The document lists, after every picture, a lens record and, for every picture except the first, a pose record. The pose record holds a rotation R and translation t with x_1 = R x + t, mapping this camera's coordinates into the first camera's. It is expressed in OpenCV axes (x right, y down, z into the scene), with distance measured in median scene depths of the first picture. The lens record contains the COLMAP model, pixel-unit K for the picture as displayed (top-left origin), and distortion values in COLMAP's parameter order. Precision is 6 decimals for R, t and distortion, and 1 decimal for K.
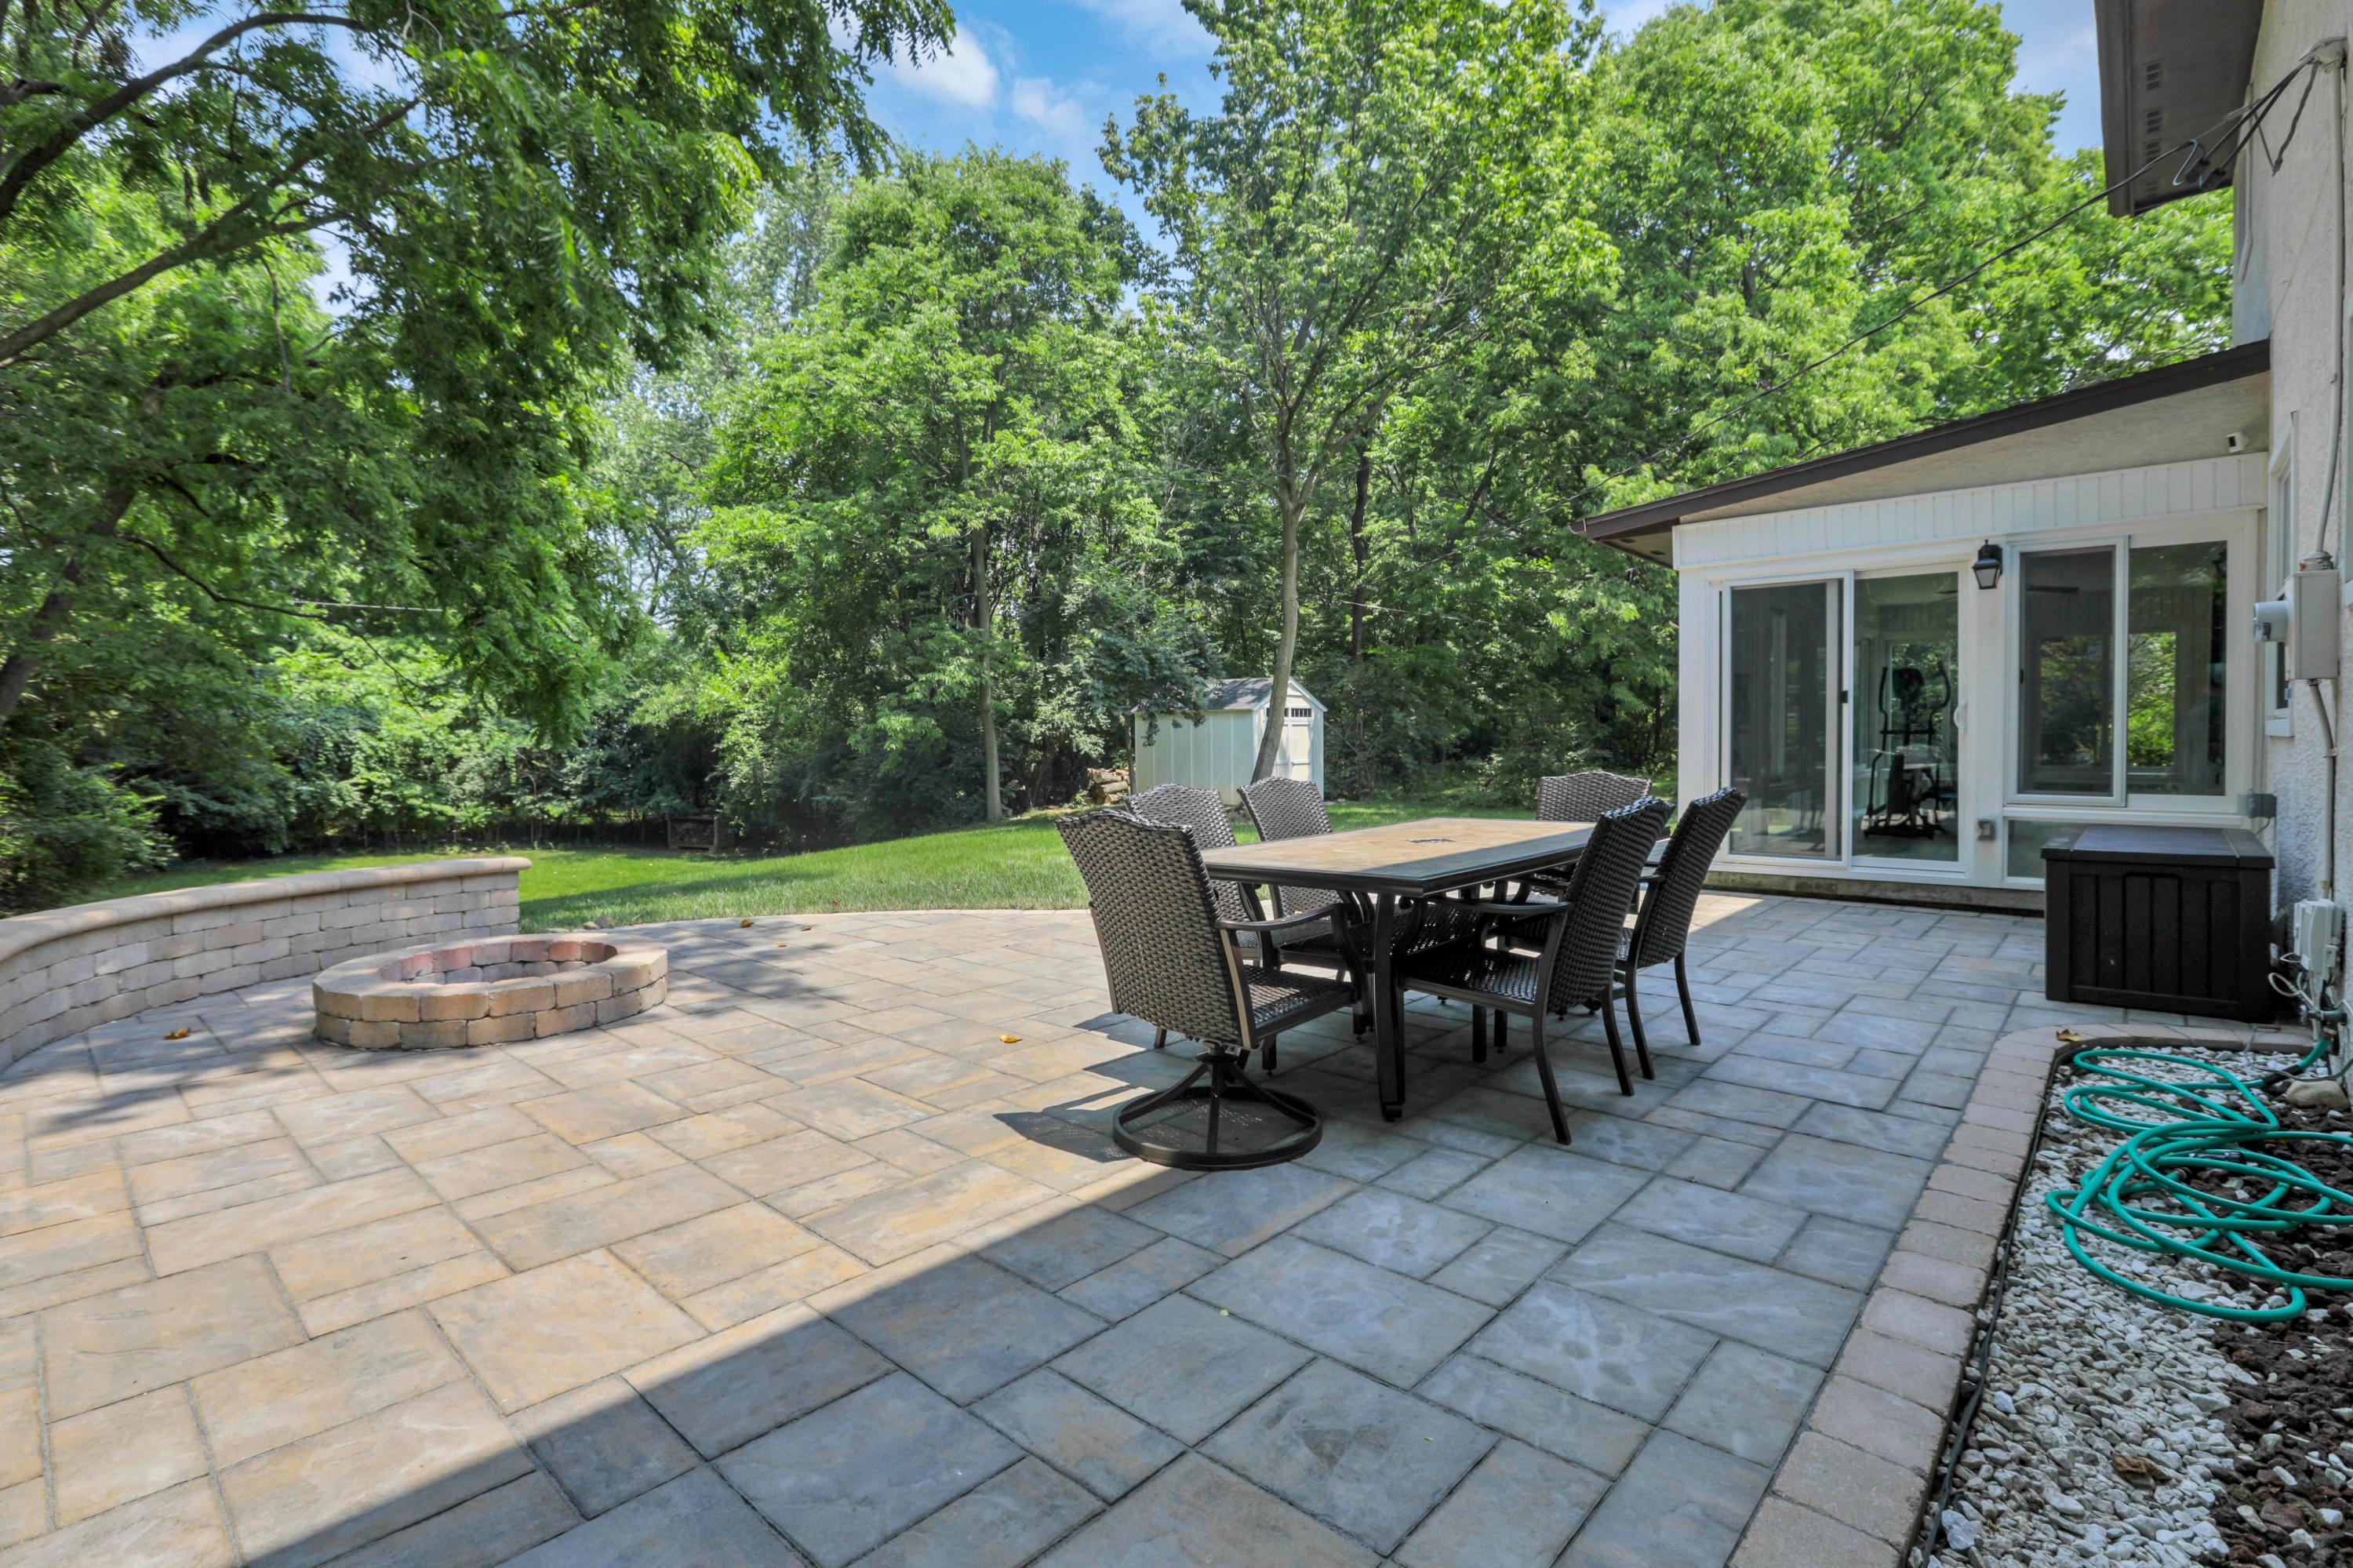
lens RADIAL K [[1097.6, 0, 1170.9], [0, 1097.6, 760.2], [0, 0, 1]] dist [-0.031178, 0.004914]
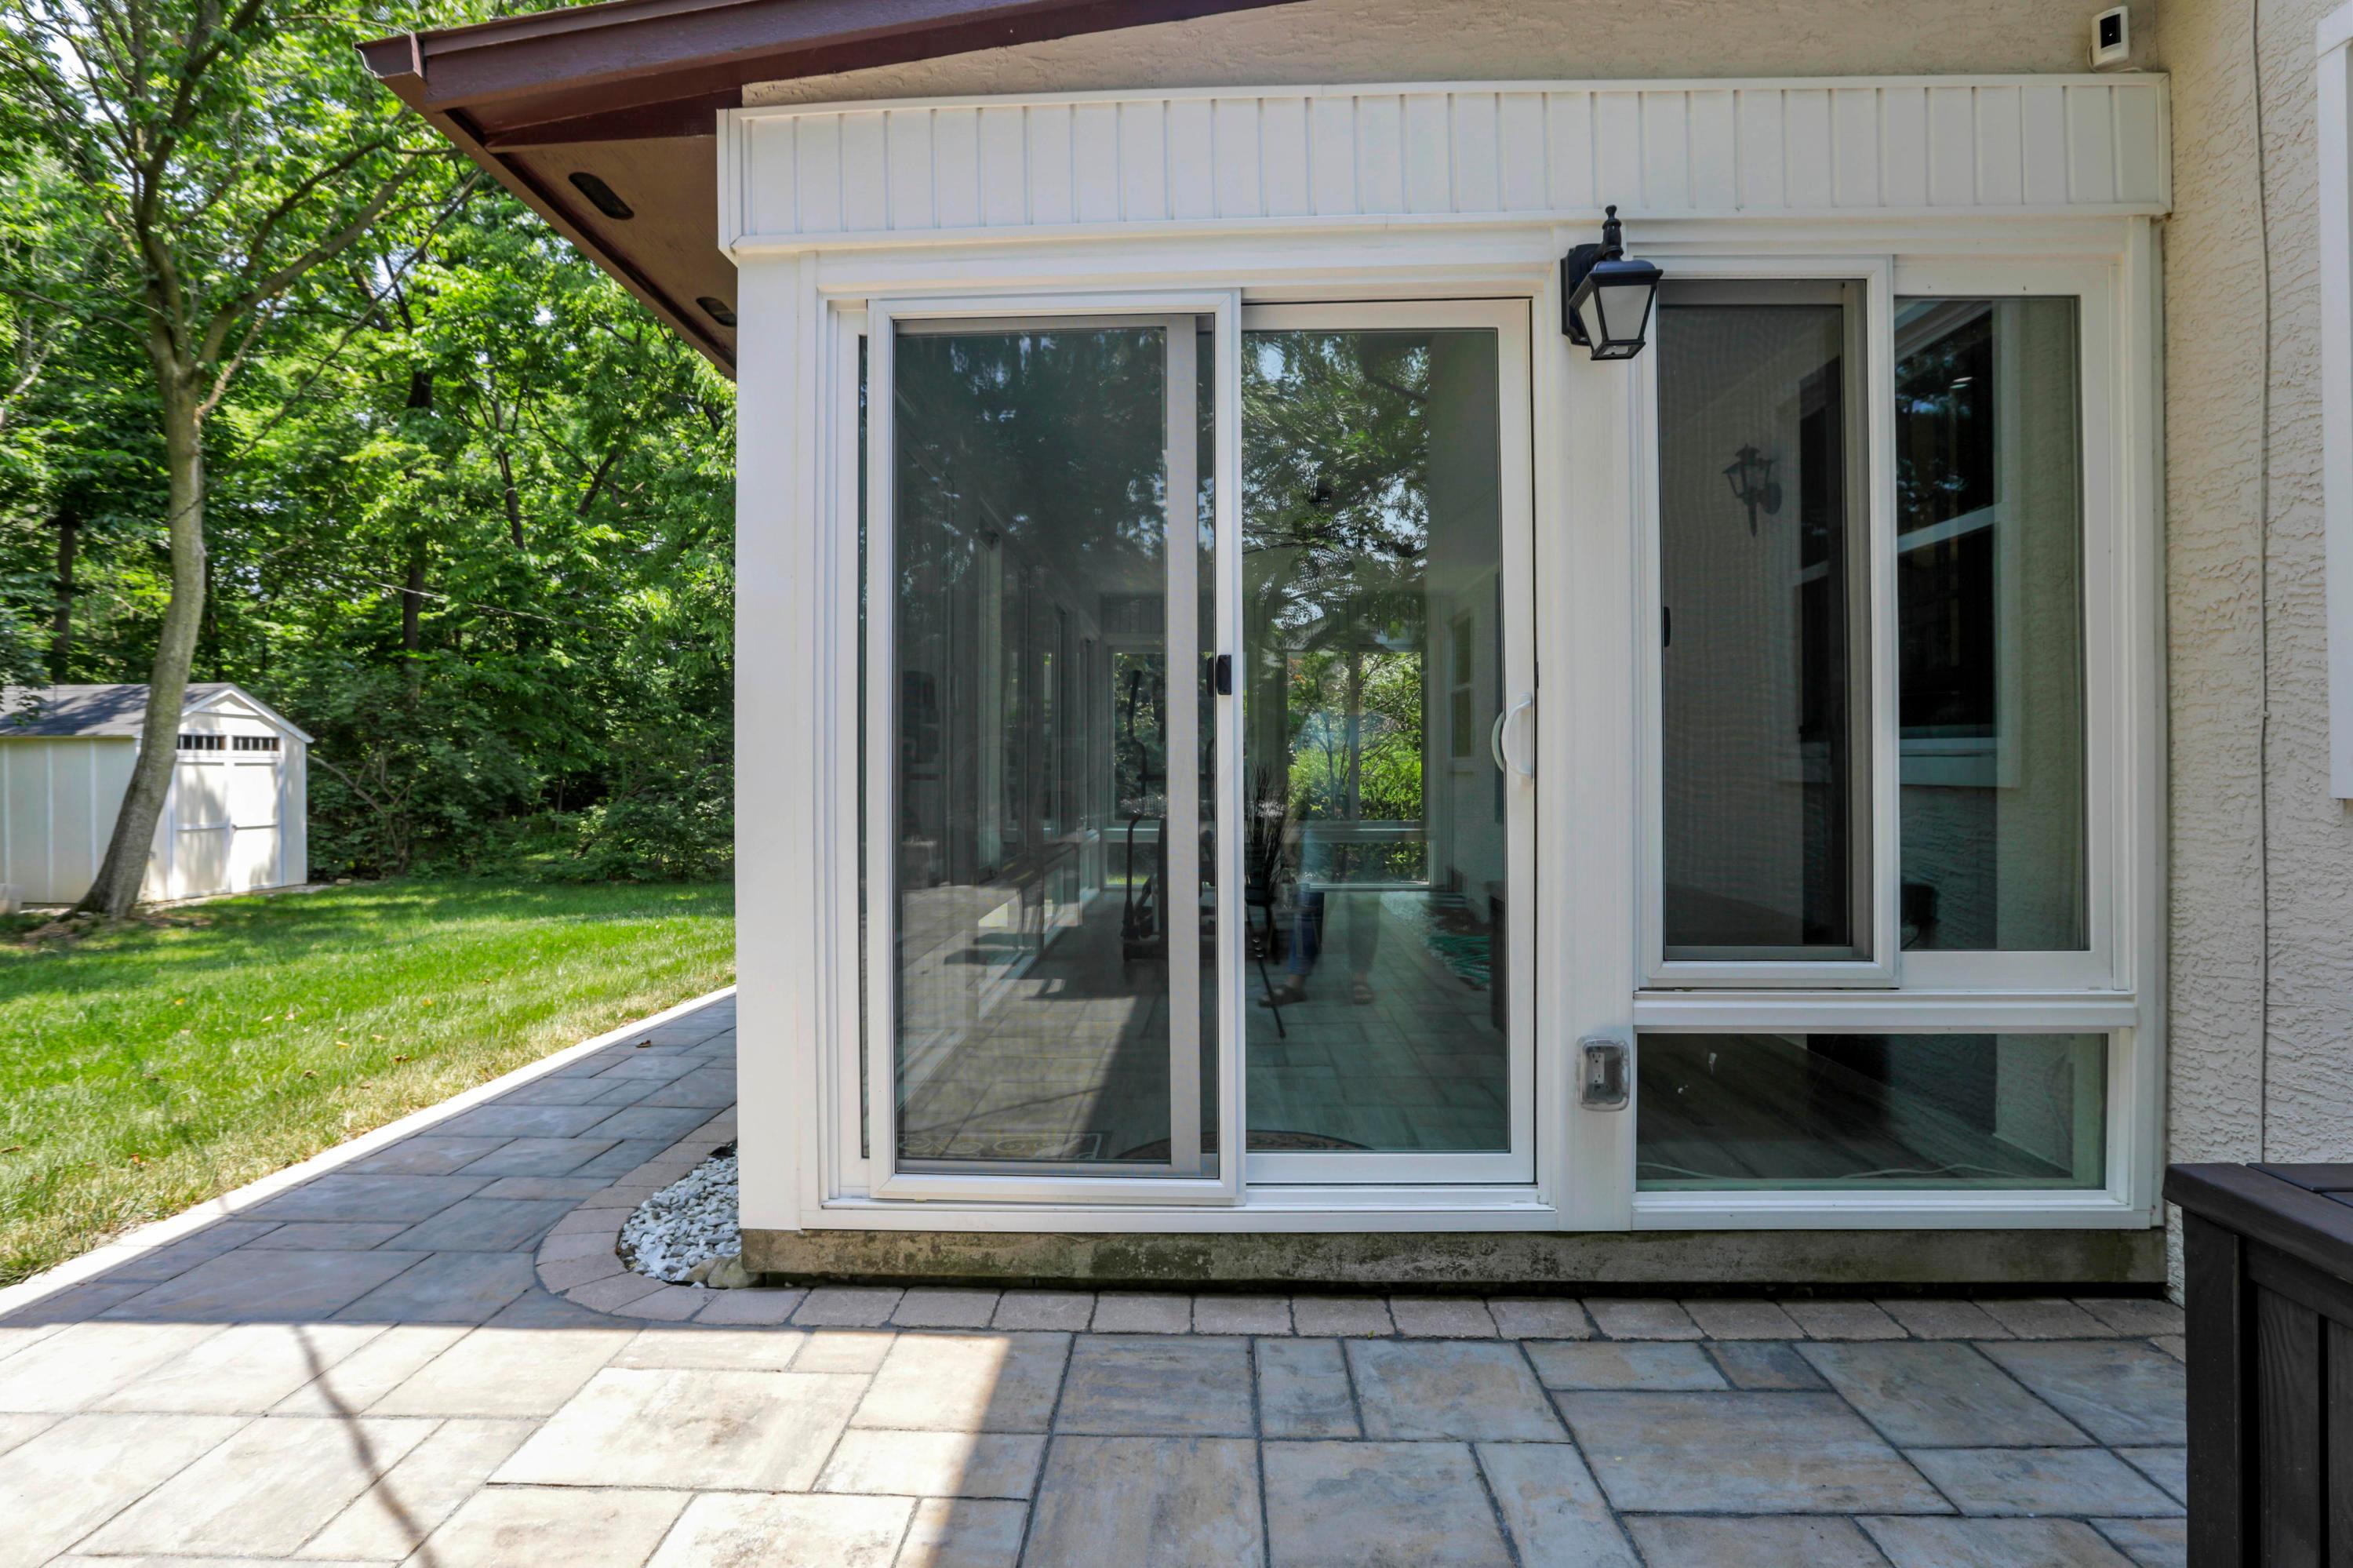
lens RADIAL K [[1097.6, 0, 1155.3], [0, 1097.6, 769.4], [0, 0, 1]] dist [-0.031178, 0.004914]
pose [[0.762563, 0.002937, 0.646907, 0.105596], [0.016404, 0.999580, -0.023875, -0.005886], [-0.646706, 0.028818, 0.762195, 0.204978]]
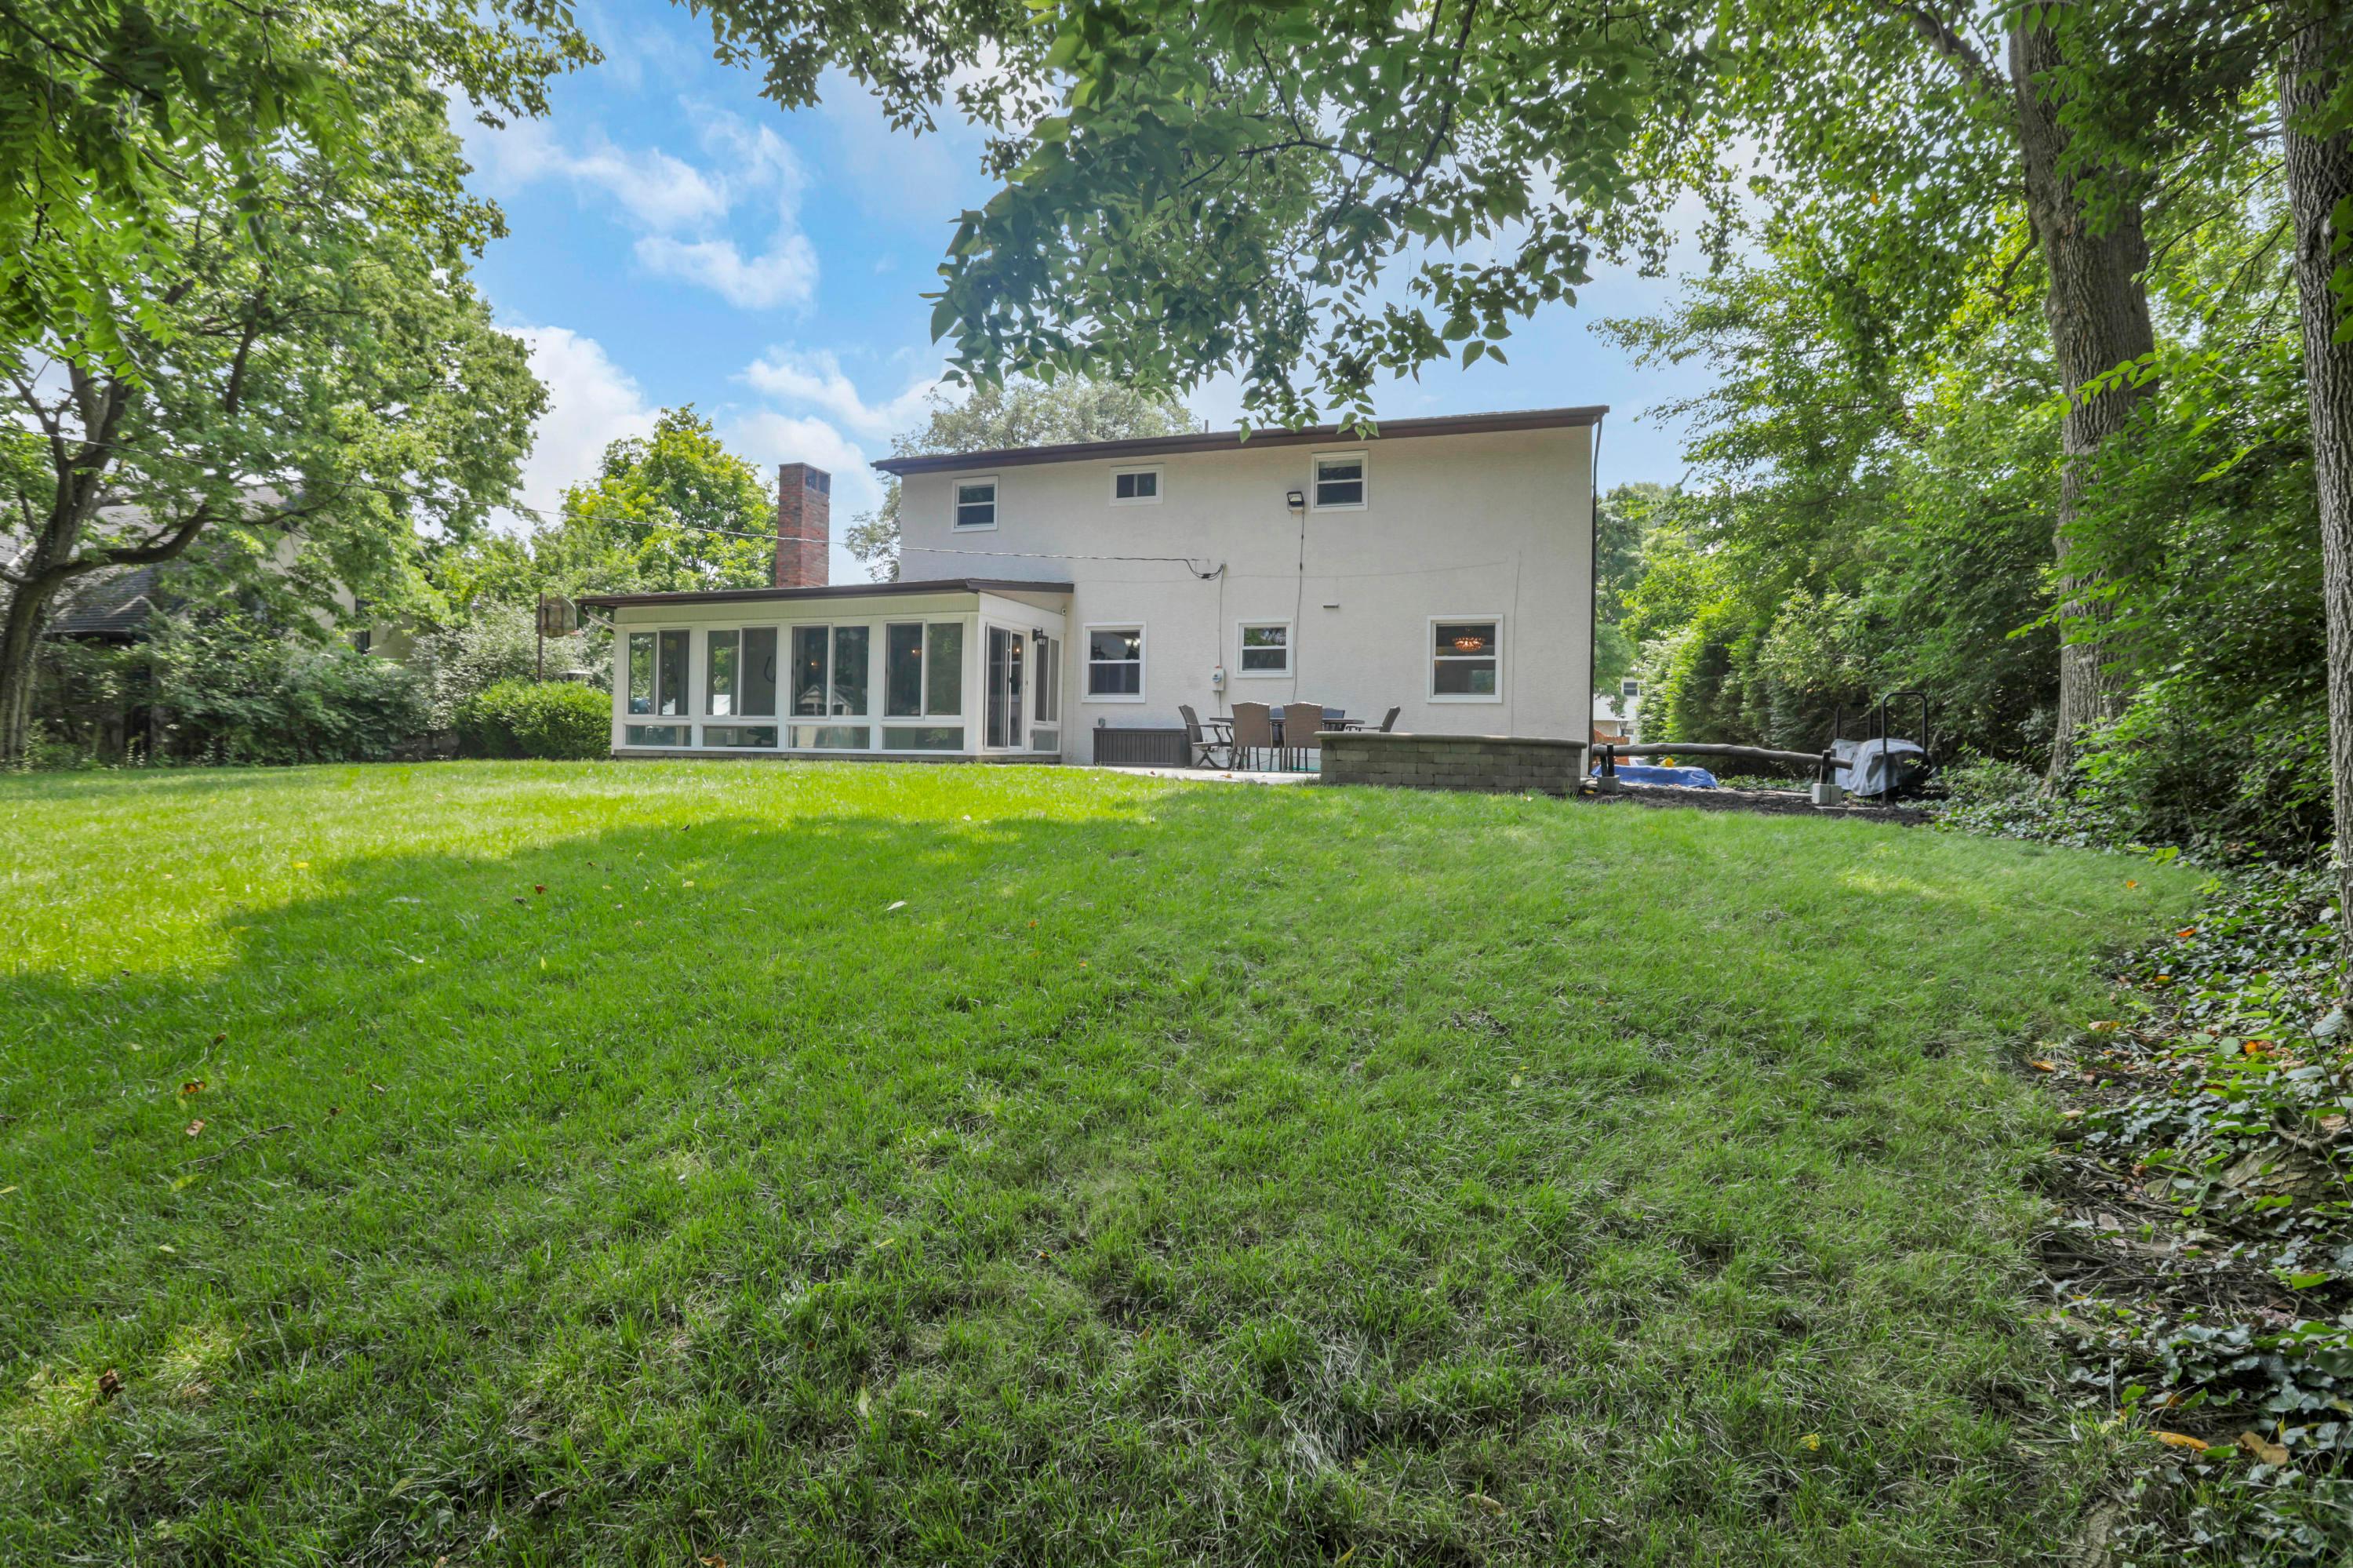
lens RADIAL K [[1097.6, 0, 1189.7], [0, 1097.6, 784.1], [0, 0, 1]] dist [-0.031178, 0.004914]
pose [[-0.428327, -0.024792, 0.903284, -0.478595], [0.008626, 0.999466, 0.031522, 0.027064], [-0.903583, 0.021294, -0.427884, 0.456527]]
